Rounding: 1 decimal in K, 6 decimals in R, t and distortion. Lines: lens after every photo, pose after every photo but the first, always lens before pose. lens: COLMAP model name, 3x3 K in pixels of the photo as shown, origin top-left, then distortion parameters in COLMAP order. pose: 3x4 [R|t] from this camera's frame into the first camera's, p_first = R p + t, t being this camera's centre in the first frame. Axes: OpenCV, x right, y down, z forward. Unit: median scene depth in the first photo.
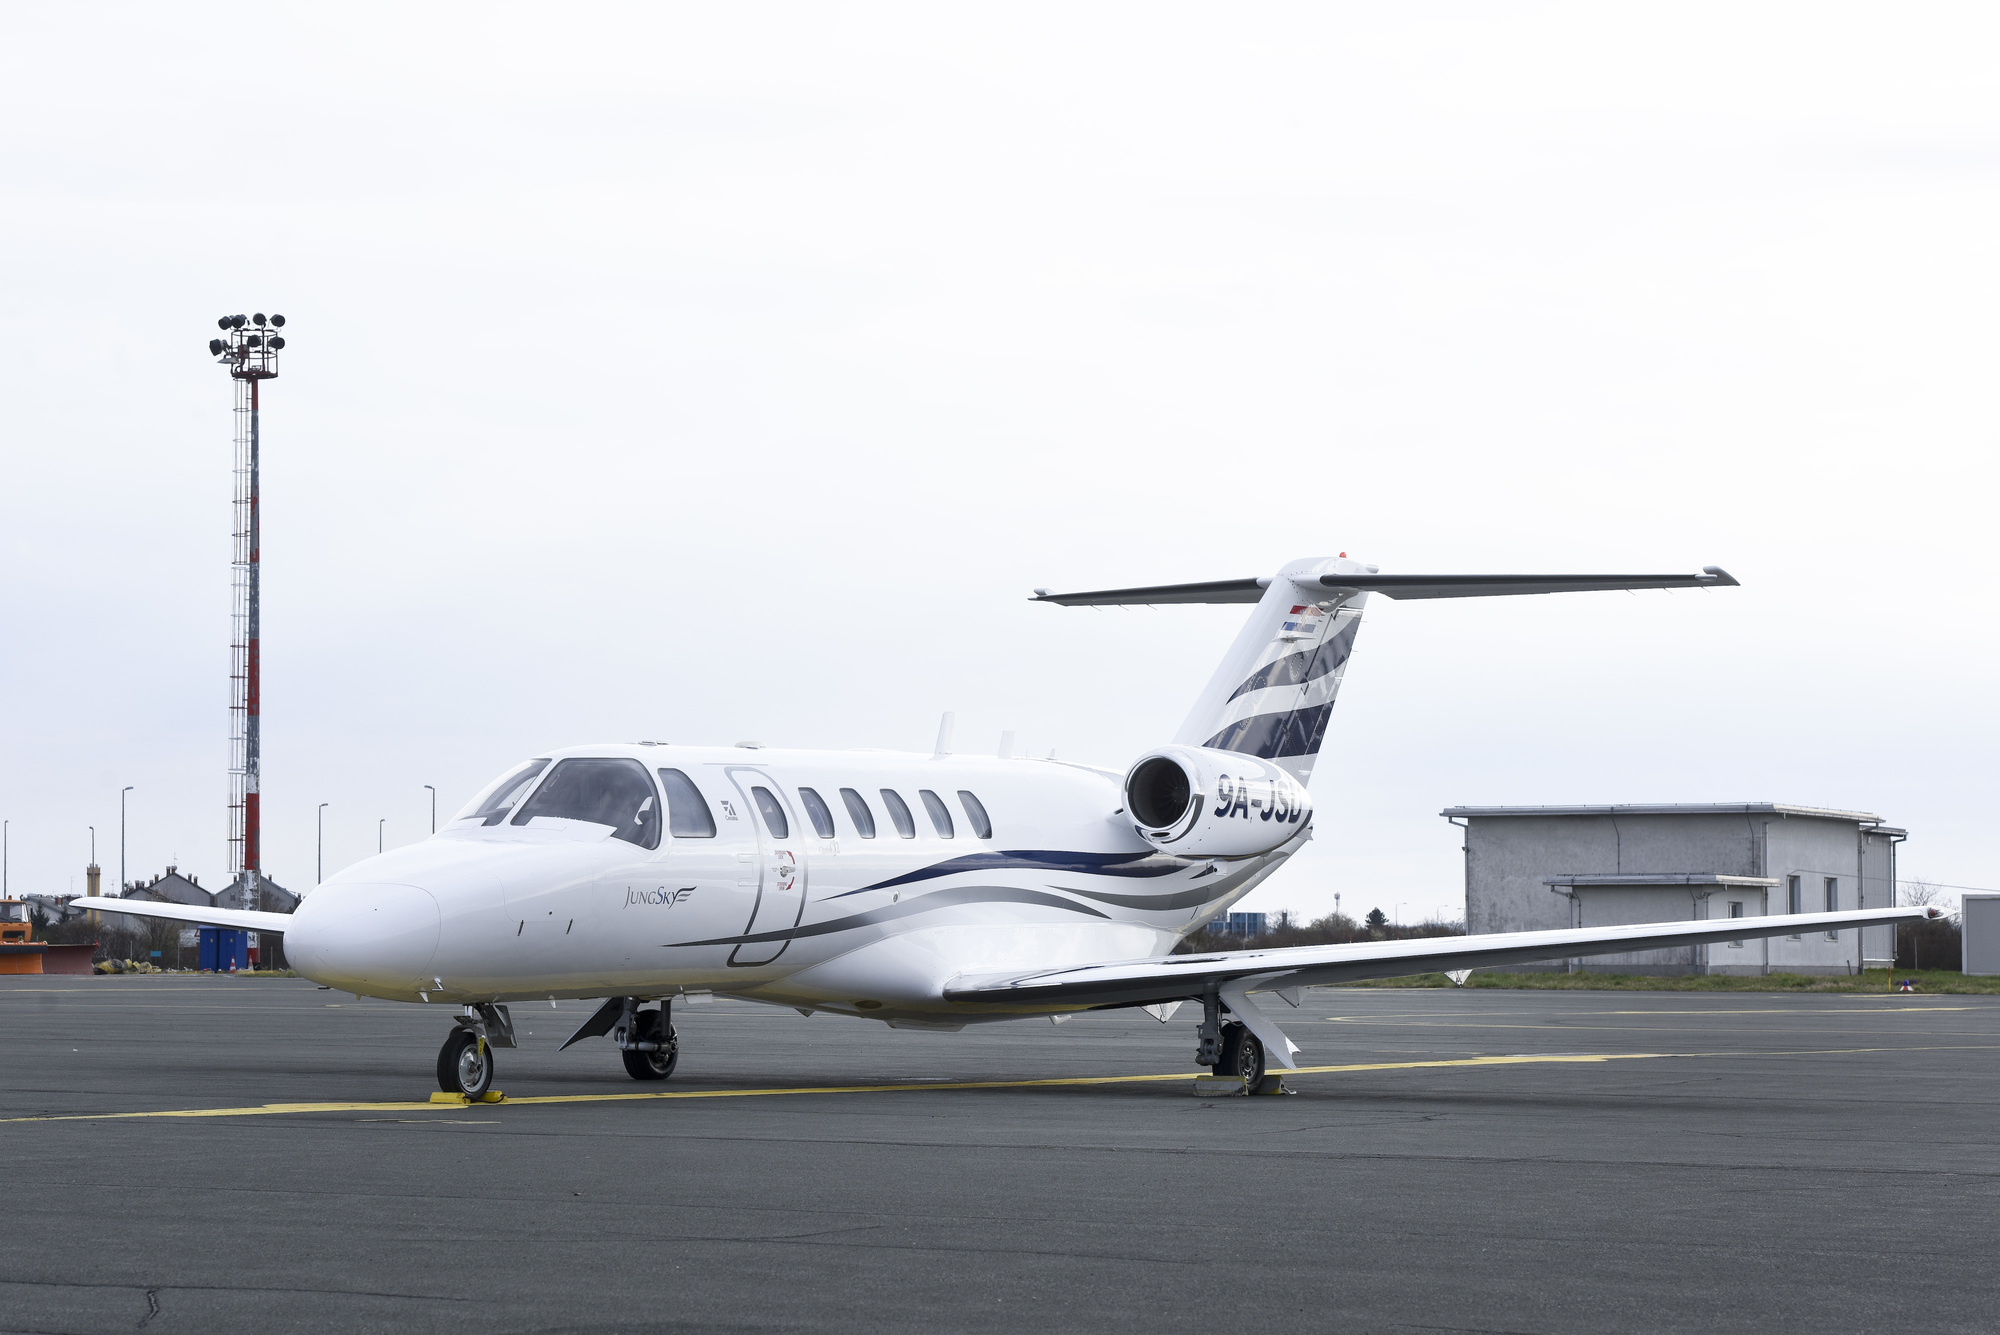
lens RADIAL K [[5267.3, 0, 999.6], [0, 5267.3, 490.5], [0, 0, 1]] dist [0.079964, 0.408345]
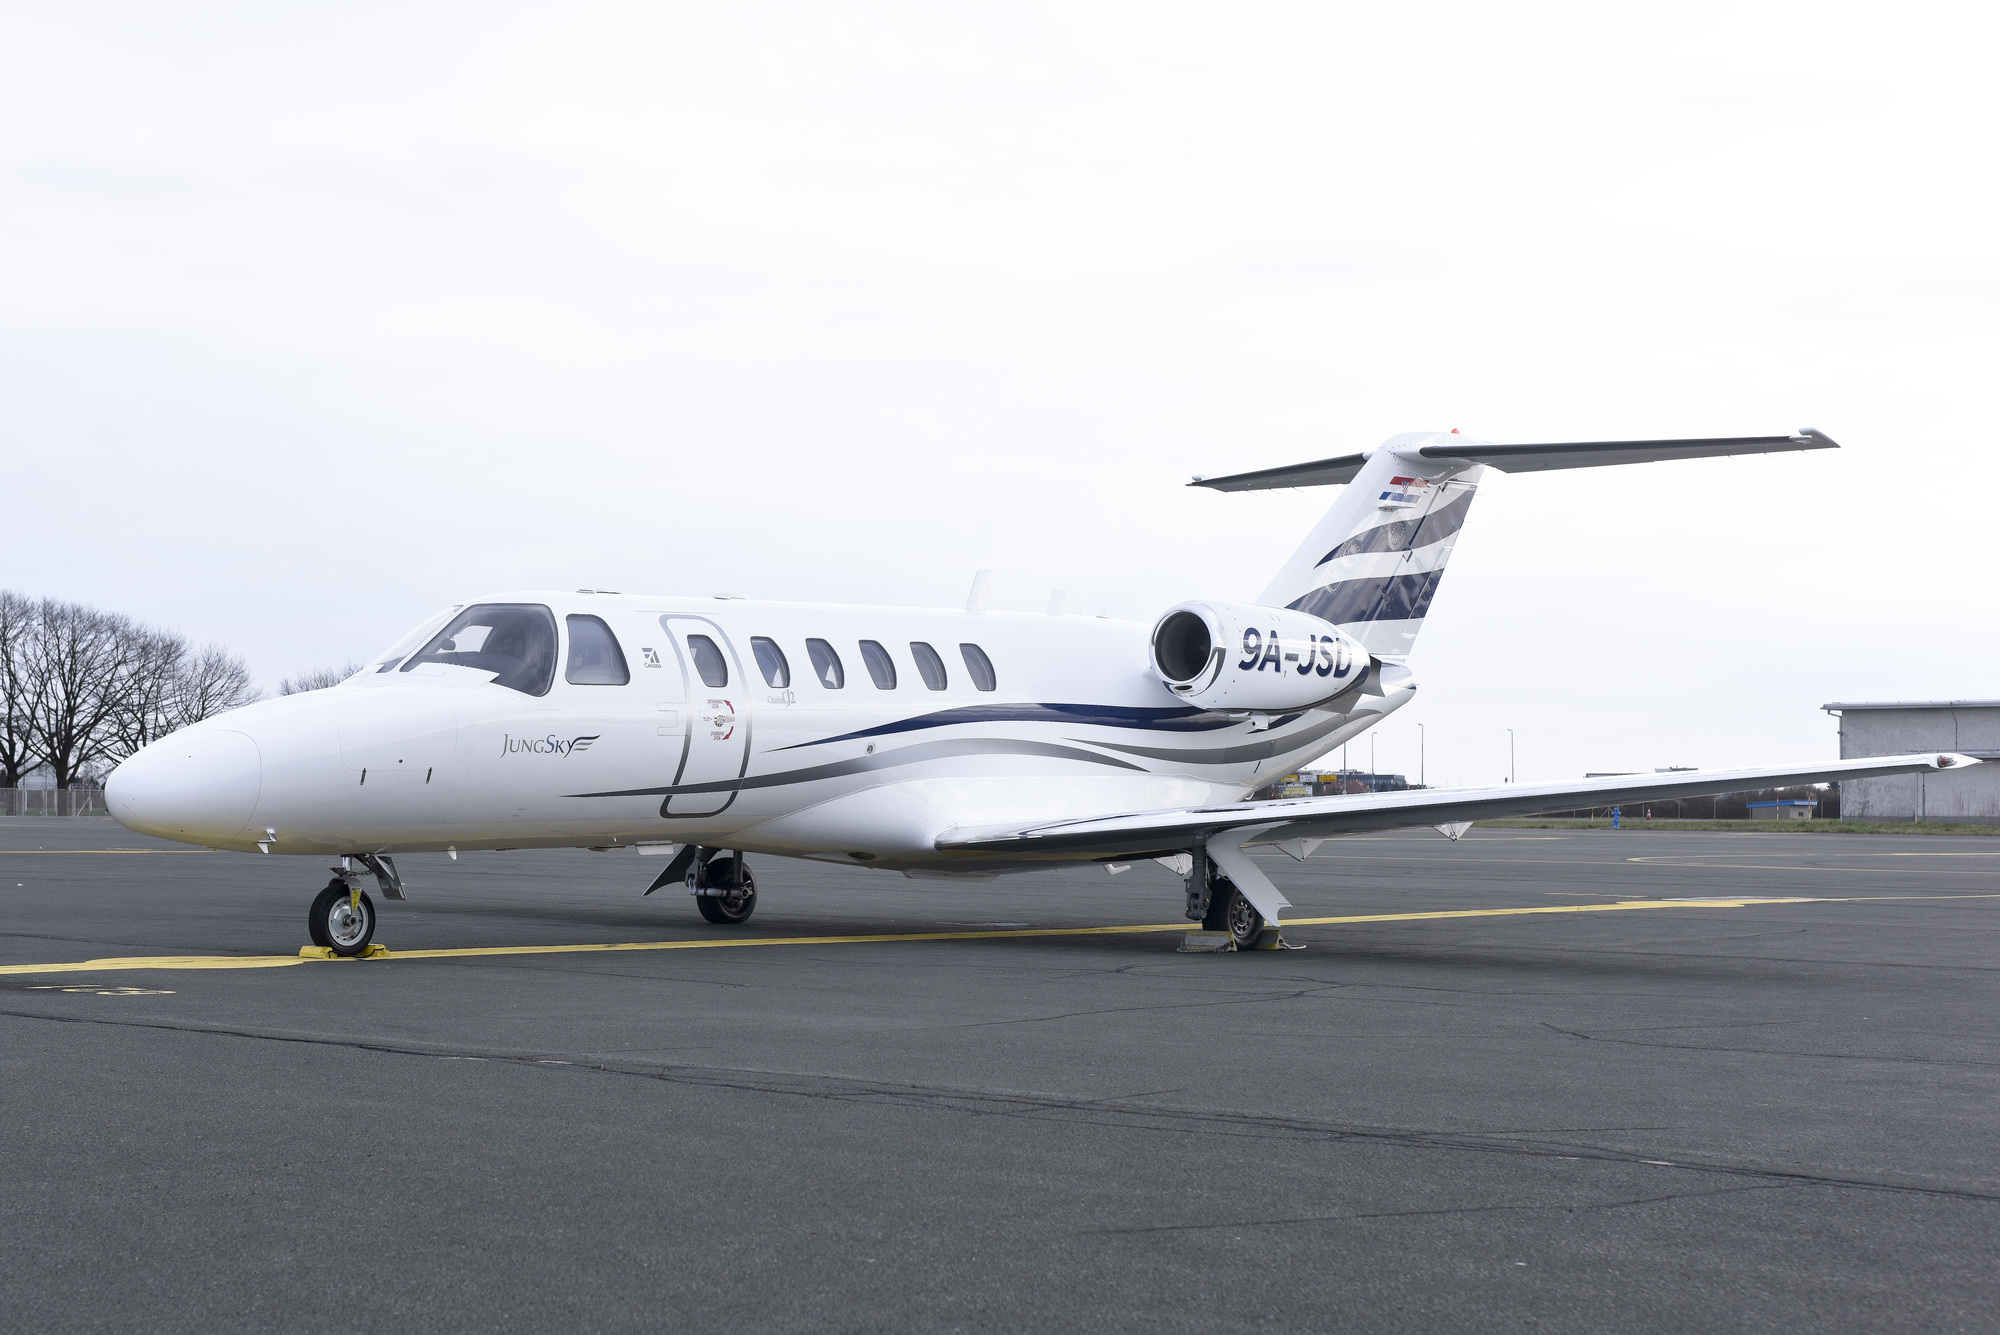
lens RADIAL K [[3280.5, 0, 850.0], [0, 3280.5, 670.7], [0, 0, 1]] dist [0.033628, 0.181232]
pose [[0.974684, -0.006552, -0.223491, 0.107881], [0.016907, 0.998868, 0.044453, 0.033159], [0.222947, -0.047107, 0.973692, 0.377277]]
